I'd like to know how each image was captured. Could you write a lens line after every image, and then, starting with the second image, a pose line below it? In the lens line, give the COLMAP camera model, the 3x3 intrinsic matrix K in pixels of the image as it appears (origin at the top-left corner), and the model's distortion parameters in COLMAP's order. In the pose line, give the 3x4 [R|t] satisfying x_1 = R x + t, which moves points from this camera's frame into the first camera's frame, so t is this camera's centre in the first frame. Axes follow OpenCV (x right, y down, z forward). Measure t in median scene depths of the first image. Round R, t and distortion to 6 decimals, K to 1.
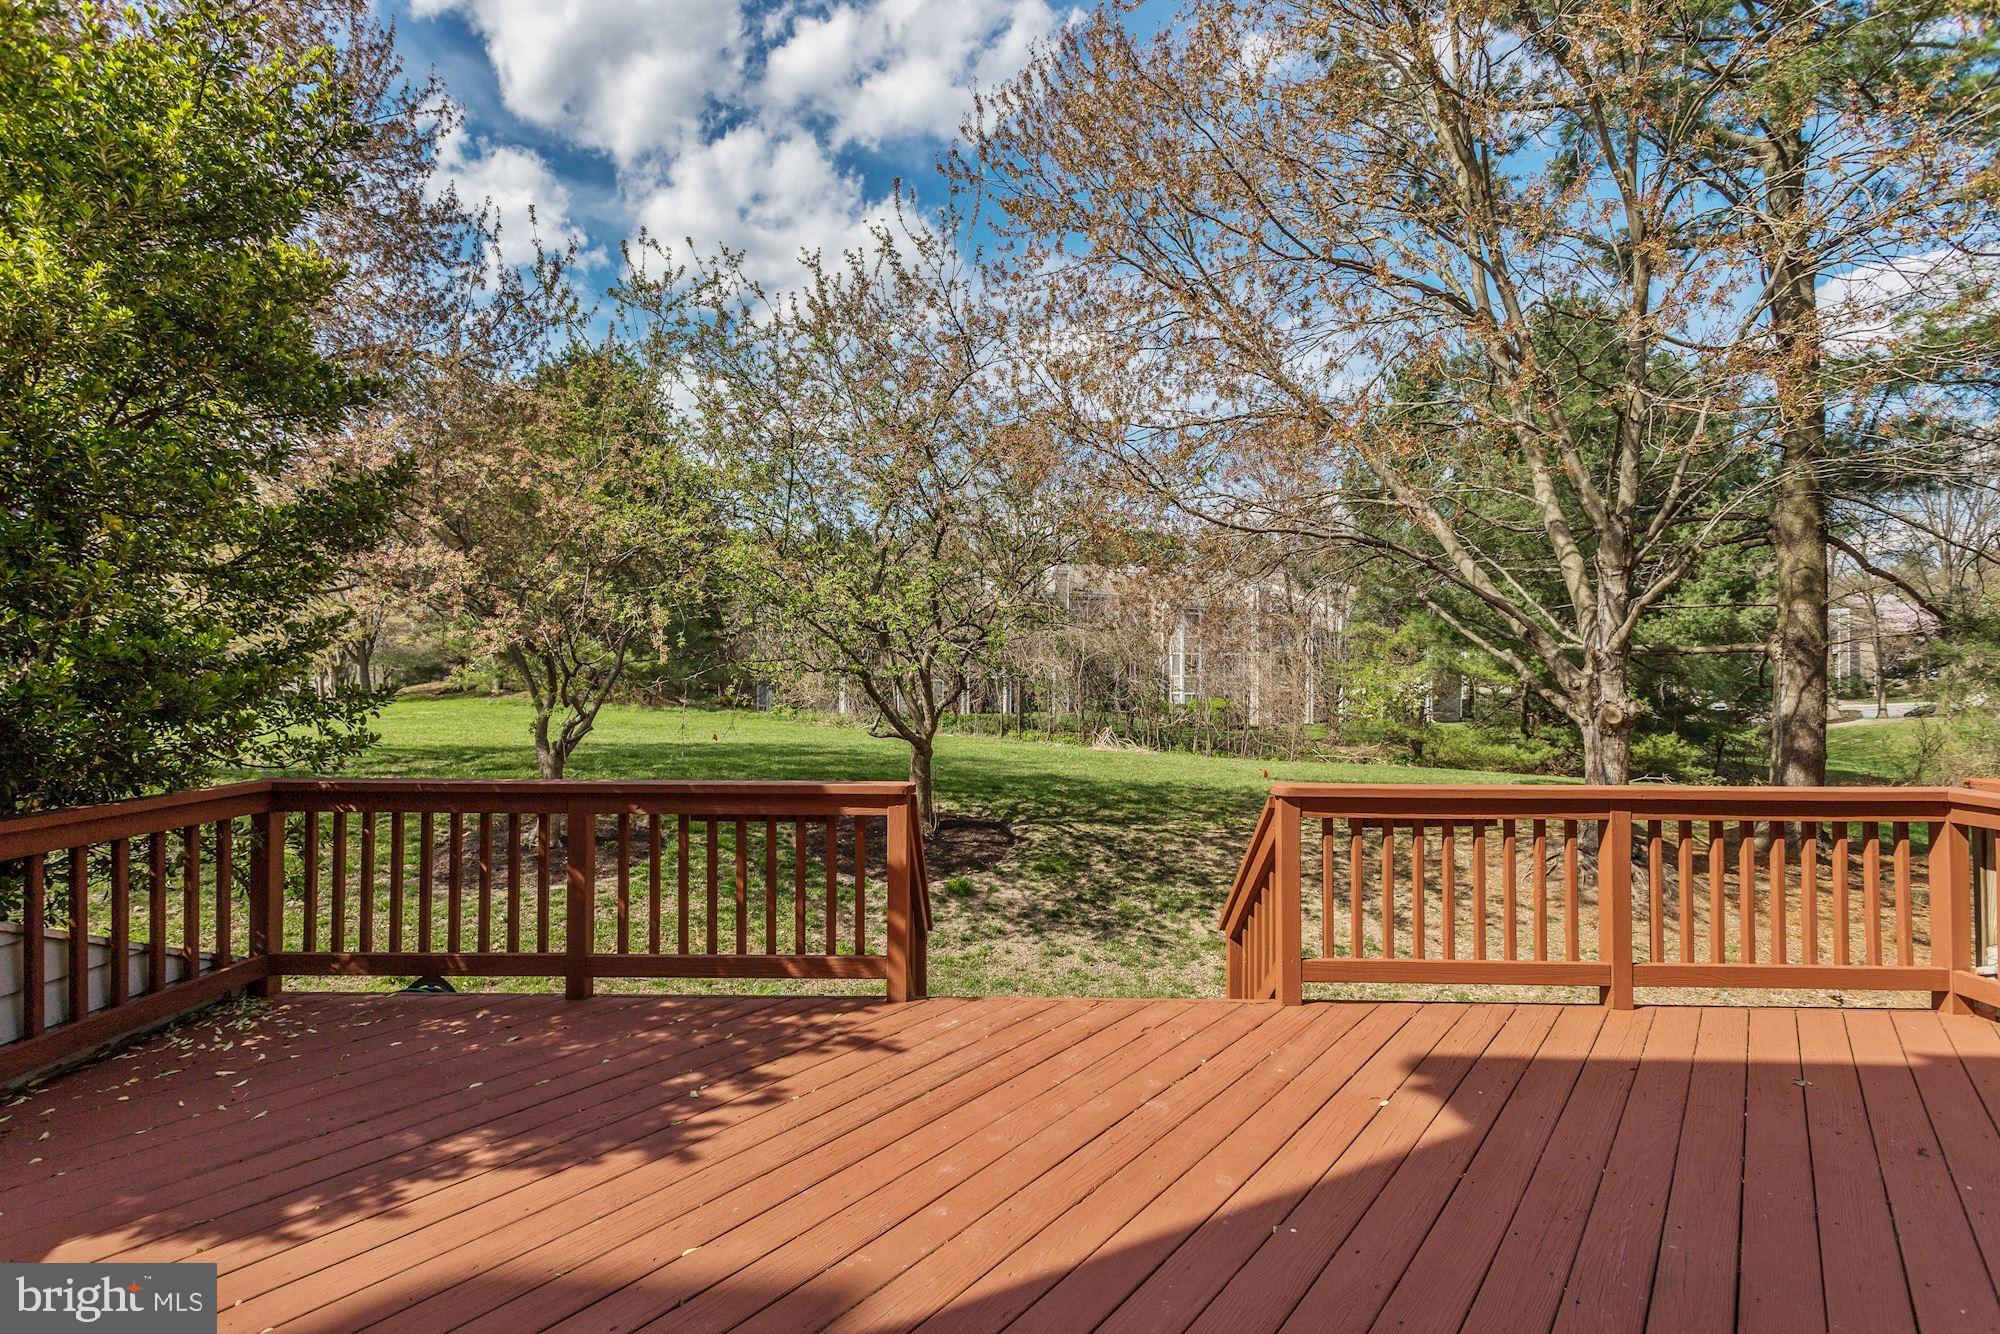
lens RADIAL K [[965.6, 0, 998.9], [0, 965.6, 668.6], [0, 0, 1]] dist [0.004224, 0.000064]
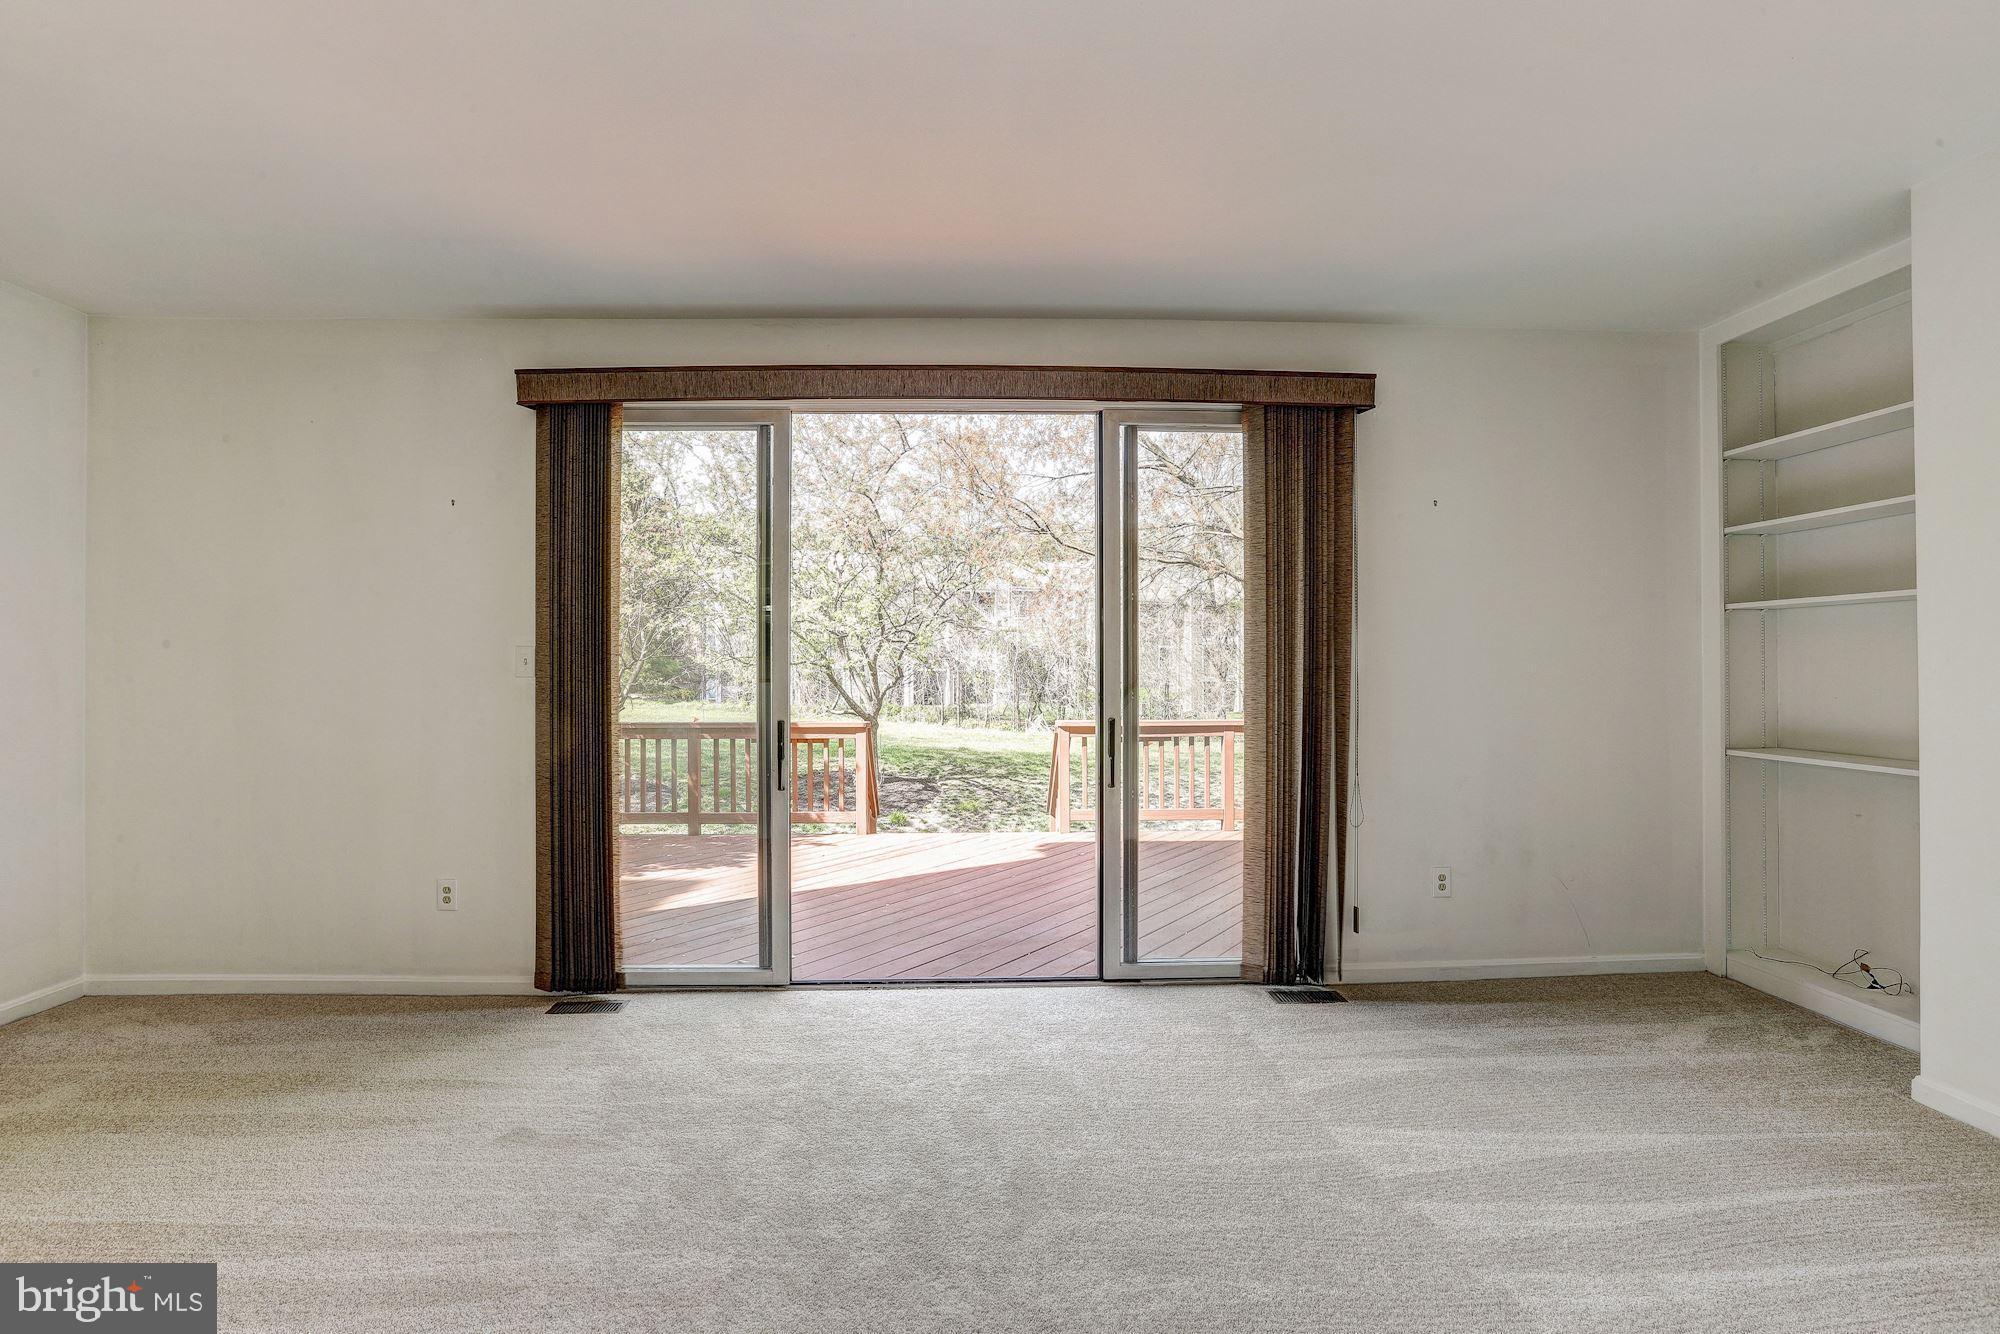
lens RADIAL K [[965.6, 0, 999.0], [0, 965.6, 668.9], [0, 0, 1]] dist [0.004224, 0.000064]
pose [[0.998356, -0.007103, 0.056879, 0.030866], [0.006682, 0.999949, 0.007577, 0.001015], [-0.056930, -0.007184, 0.998352, -0.472069]]
